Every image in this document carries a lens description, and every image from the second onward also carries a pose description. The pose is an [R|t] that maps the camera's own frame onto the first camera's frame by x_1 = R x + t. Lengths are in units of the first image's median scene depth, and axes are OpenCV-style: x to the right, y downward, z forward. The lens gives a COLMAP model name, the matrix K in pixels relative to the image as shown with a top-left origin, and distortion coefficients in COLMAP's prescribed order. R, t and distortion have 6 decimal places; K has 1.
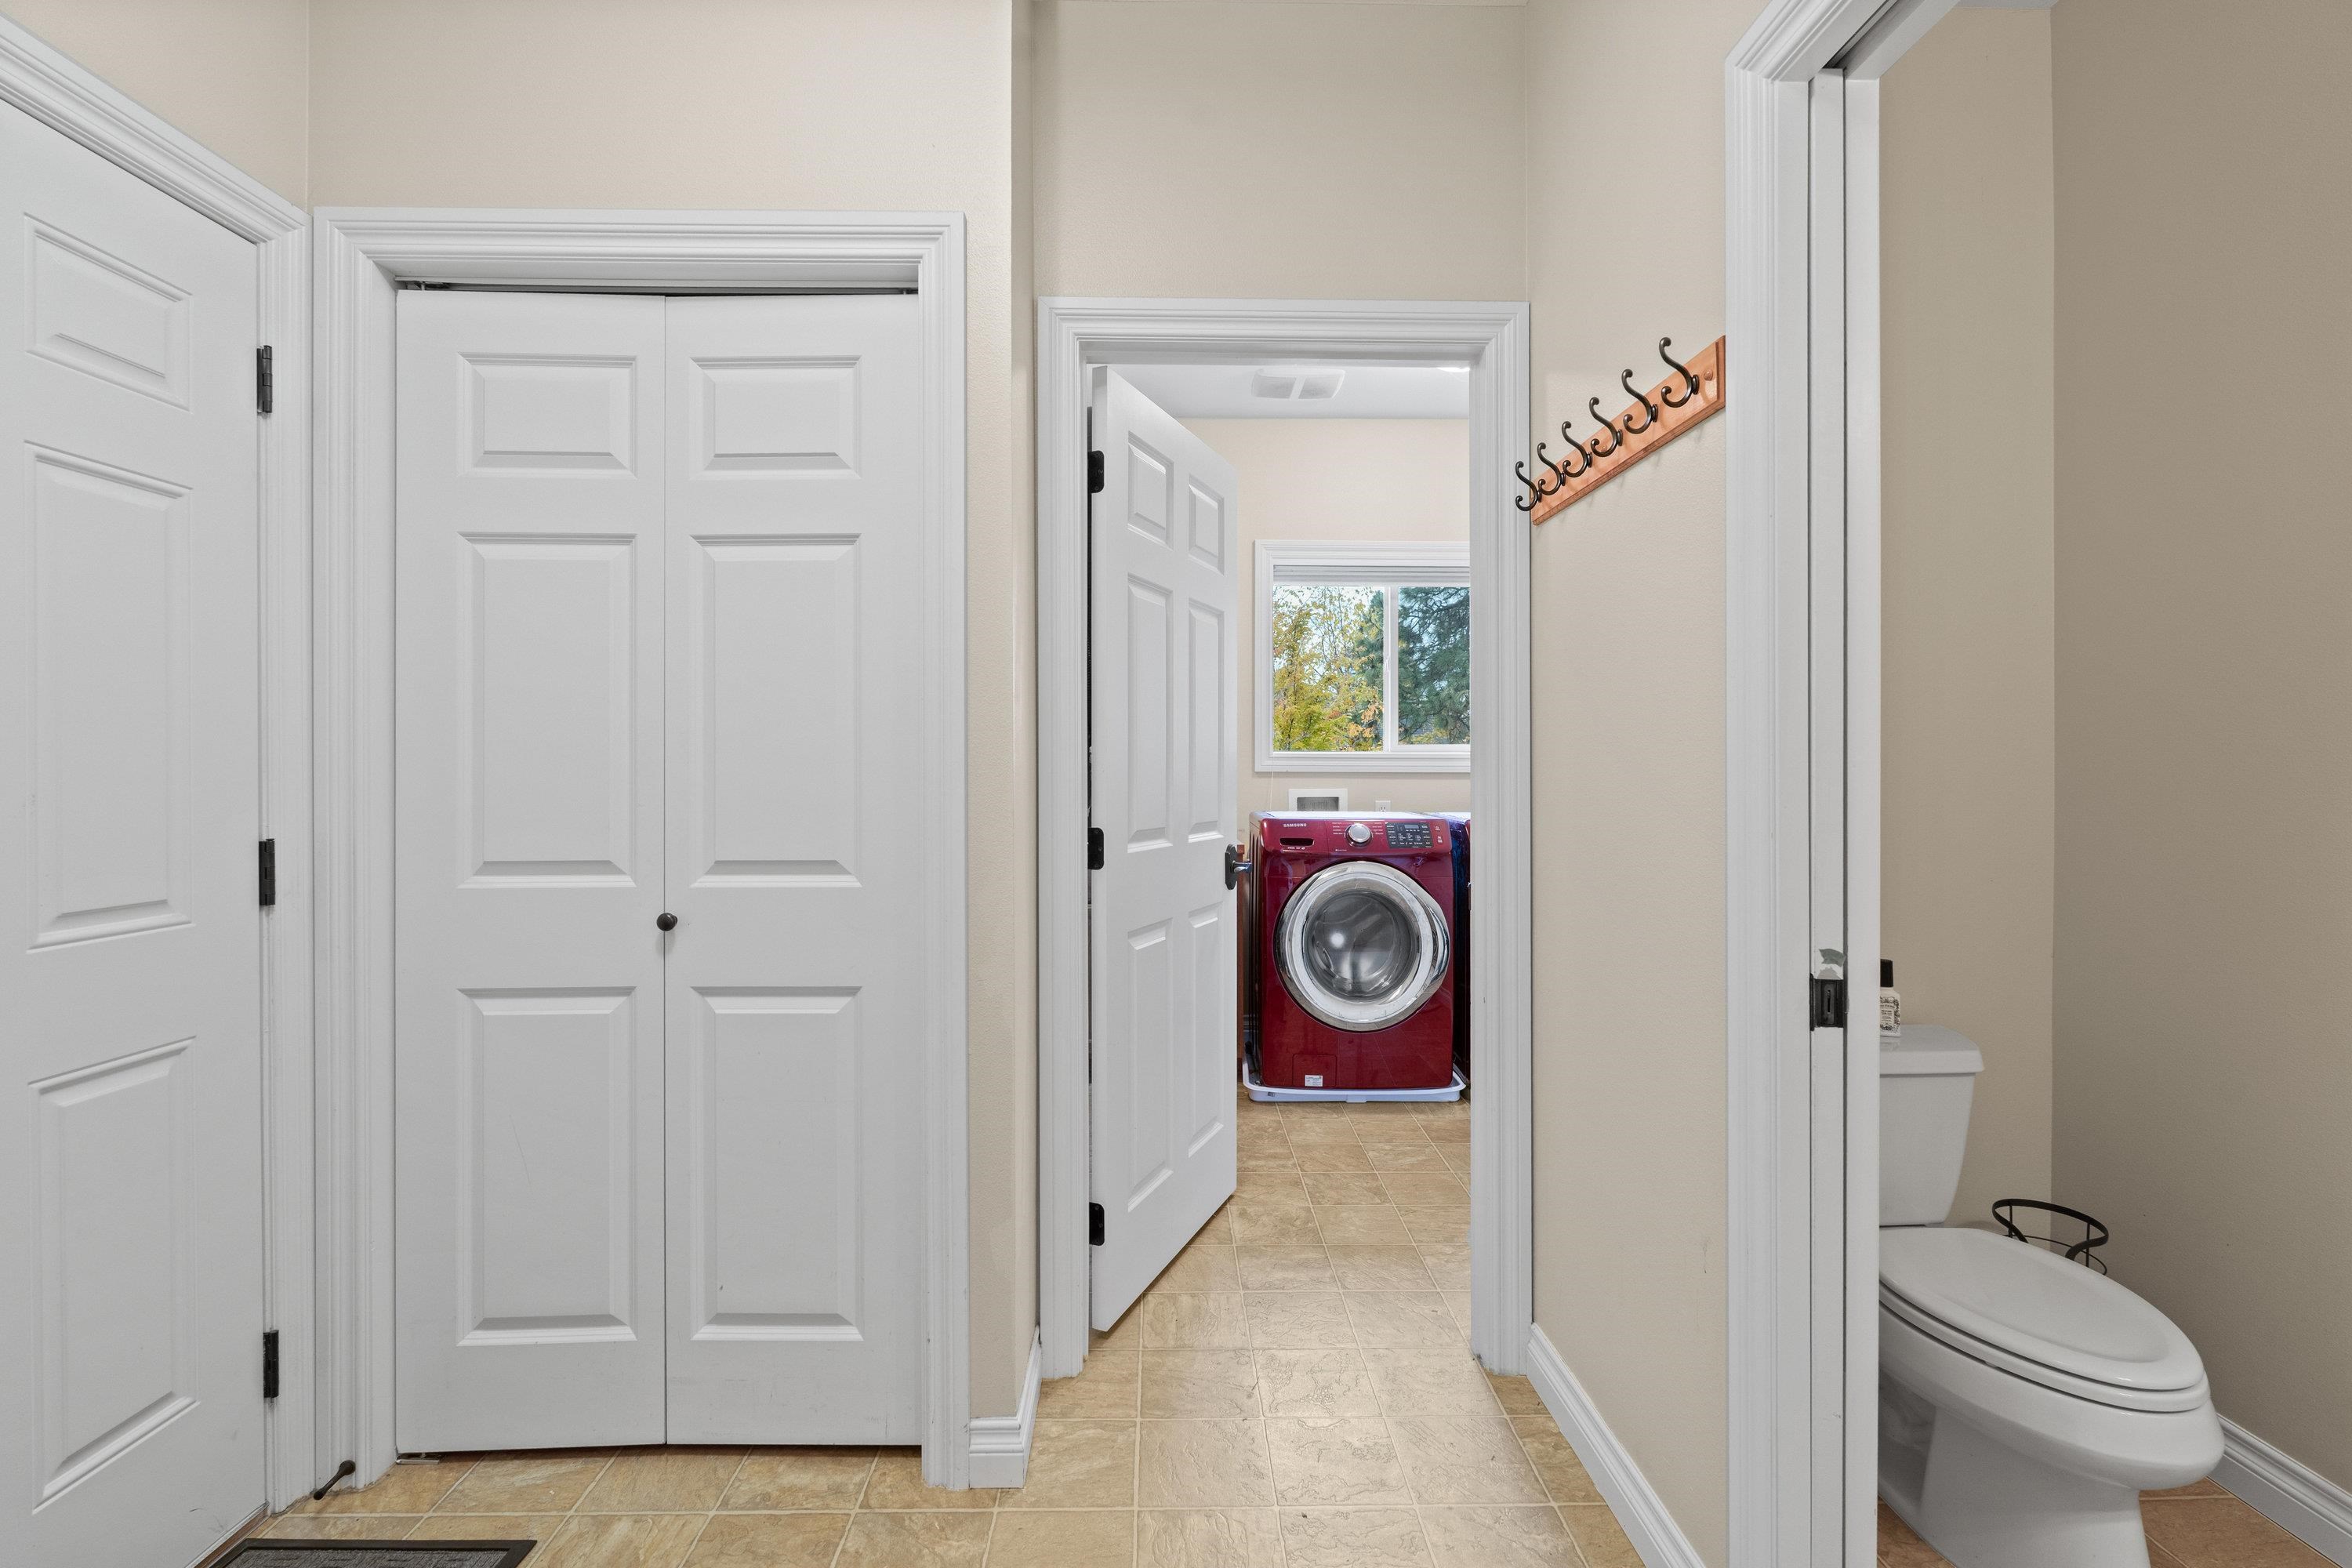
lens RADIAL K [[1026.6, 0, 1174.7], [0, 1026.6, 778.2], [0, 0, 1]] dist [-0.004991, 0.000169]
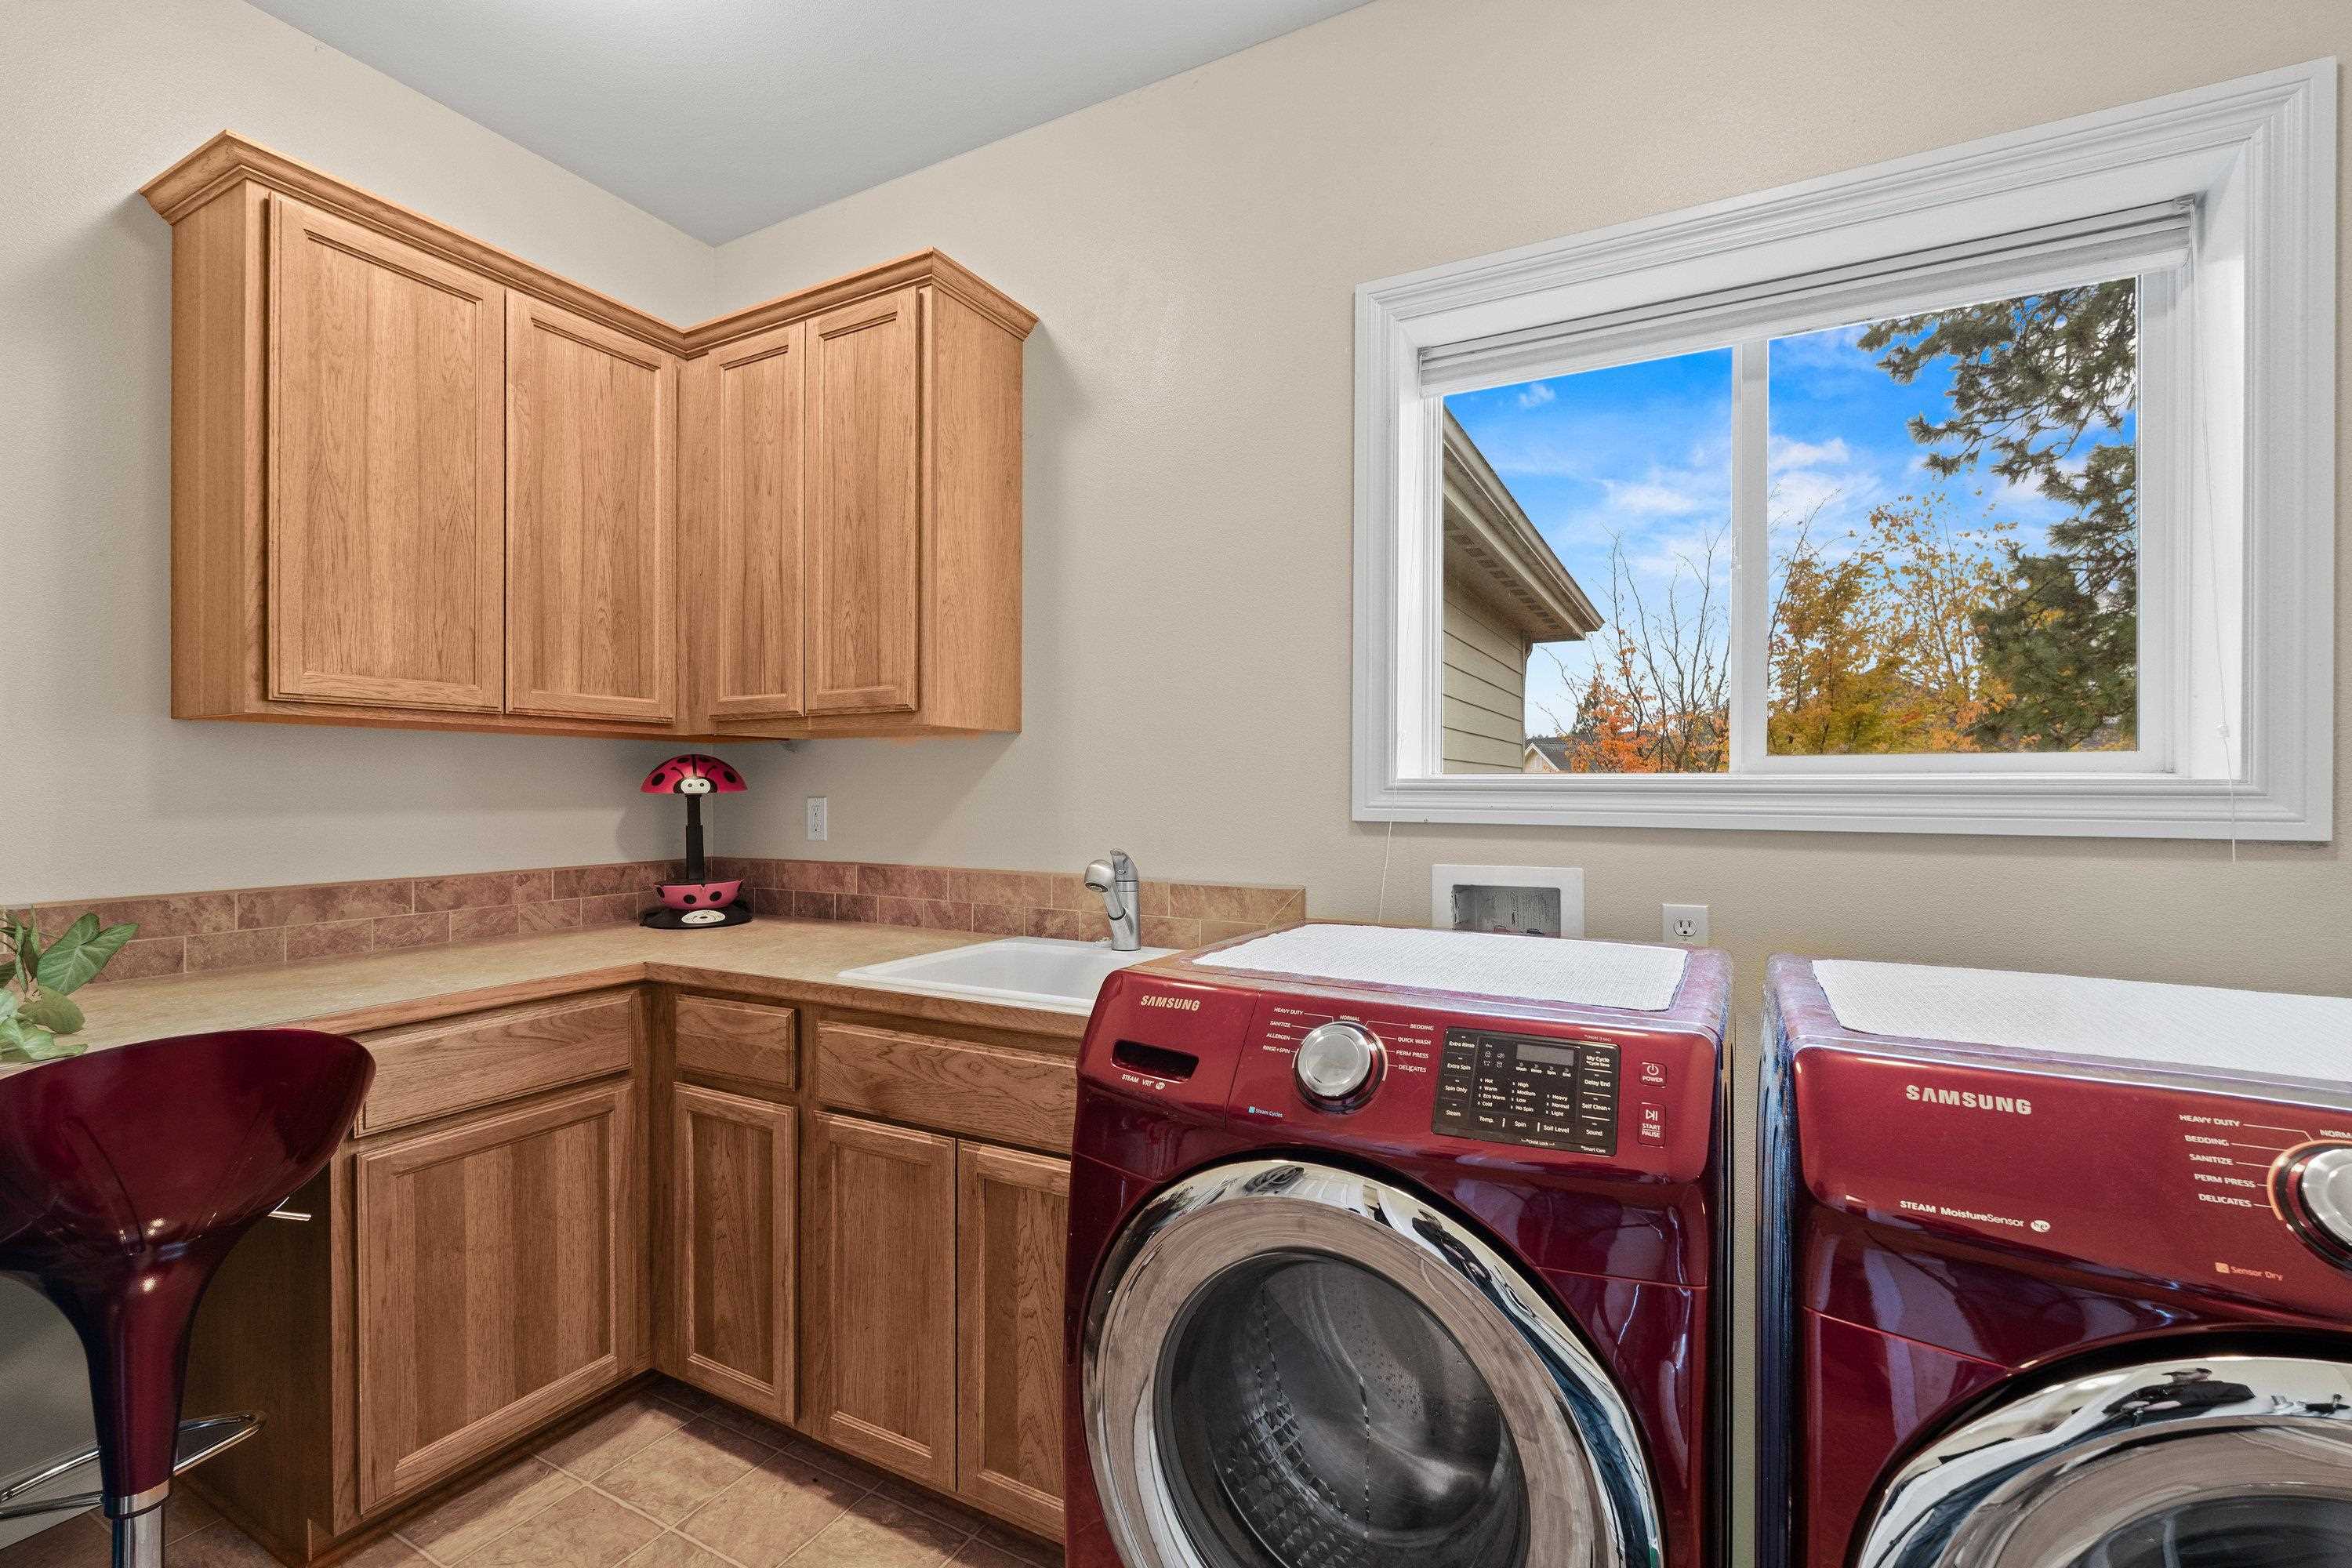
lens RADIAL K [[1026.6, 0, 1180.6], [0, 1026.6, 796.2], [0, 0, 1]] dist [-0.004991, 0.000169]
pose [[0.871037, 0.003571, -0.491205, 0.076300], [-0.006403, 0.999971, -0.004085, -0.004862], [0.491176, 0.006703, 0.871035, 0.198333]]
